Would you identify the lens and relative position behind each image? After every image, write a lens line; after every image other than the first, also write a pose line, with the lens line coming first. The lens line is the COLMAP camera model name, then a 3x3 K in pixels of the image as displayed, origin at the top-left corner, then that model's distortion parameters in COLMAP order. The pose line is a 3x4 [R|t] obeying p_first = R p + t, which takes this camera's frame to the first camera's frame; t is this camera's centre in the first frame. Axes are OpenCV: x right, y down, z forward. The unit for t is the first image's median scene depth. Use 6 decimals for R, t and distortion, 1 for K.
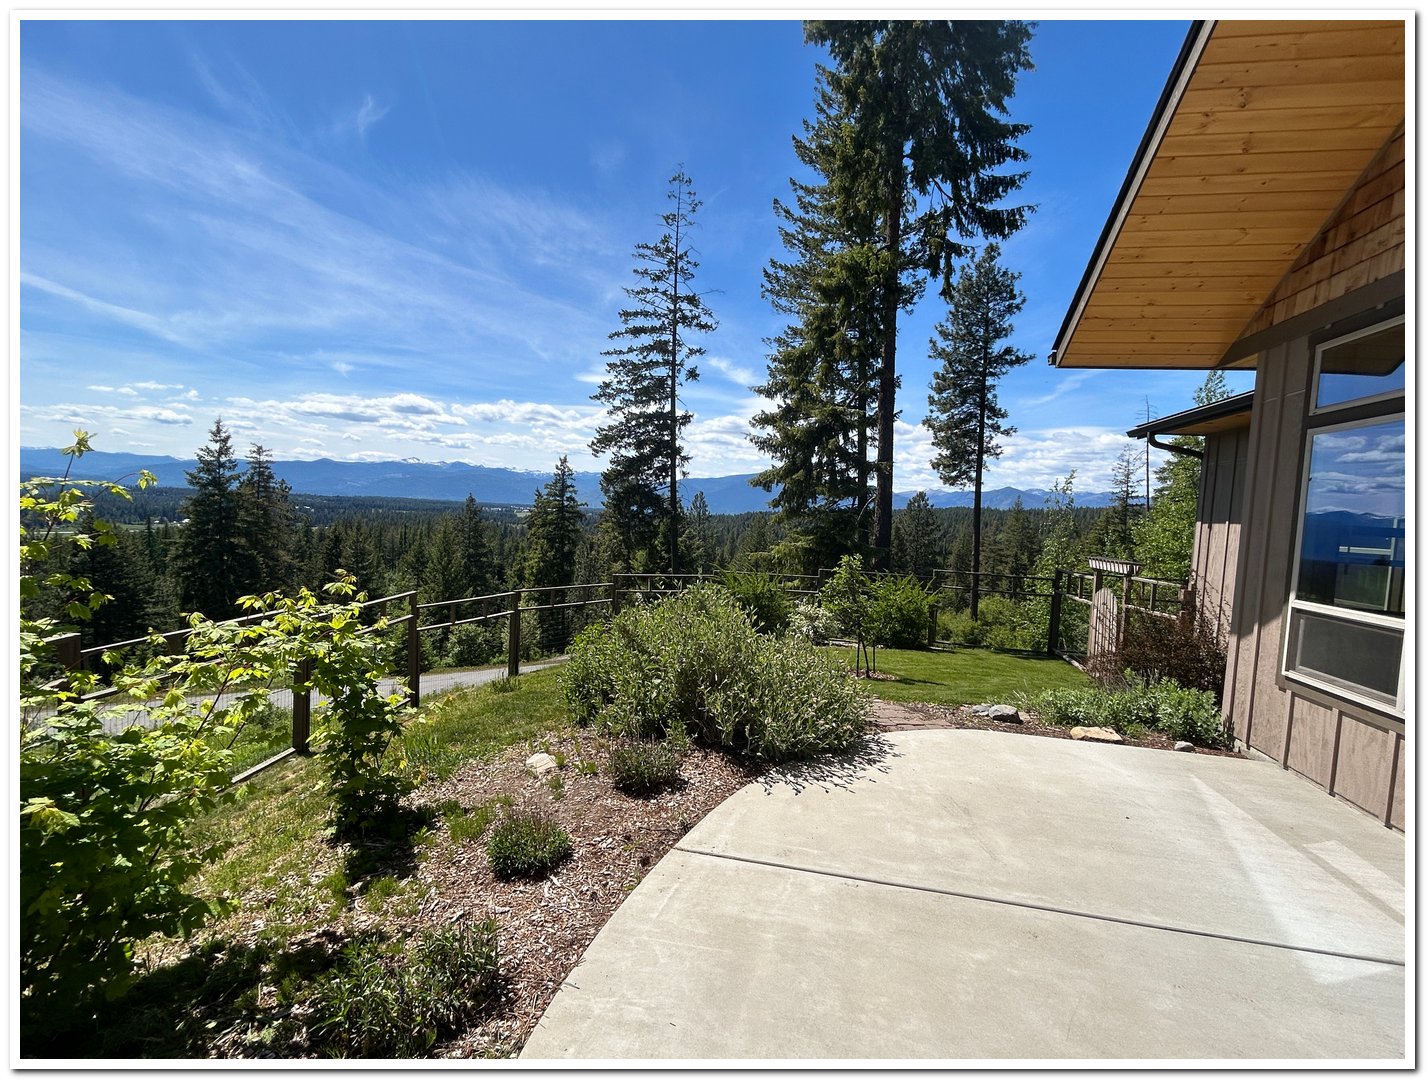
lens RADIAL K [[662.7, 0, 688.9], [0, 662.7, 539.5], [0, 0, 1]] dist [0.024249, -0.000417]
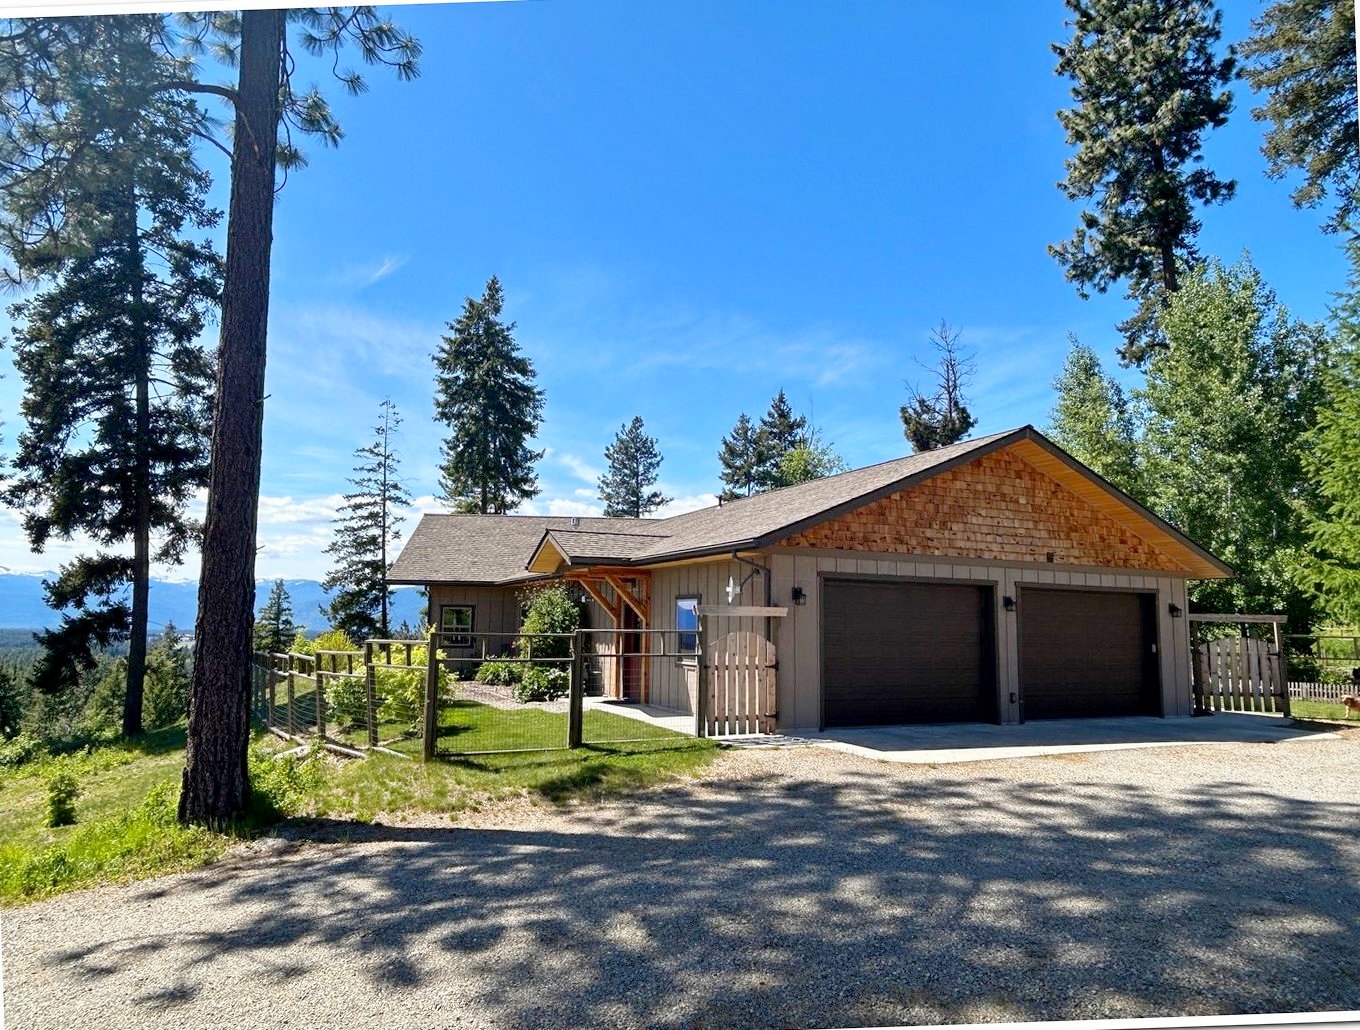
lens RADIAL K [[851.3, 0, 682.5], [0, 851.3, 526.2], [0, 0, 1]] dist [-0.008444, -0.001110]
pose [[0.957755, -0.017266, 0.287066, 0.045289], [0.061427, 0.987442, -0.145551, 0.029497], [-0.280948, 0.157035, 0.946788, -0.617619]]
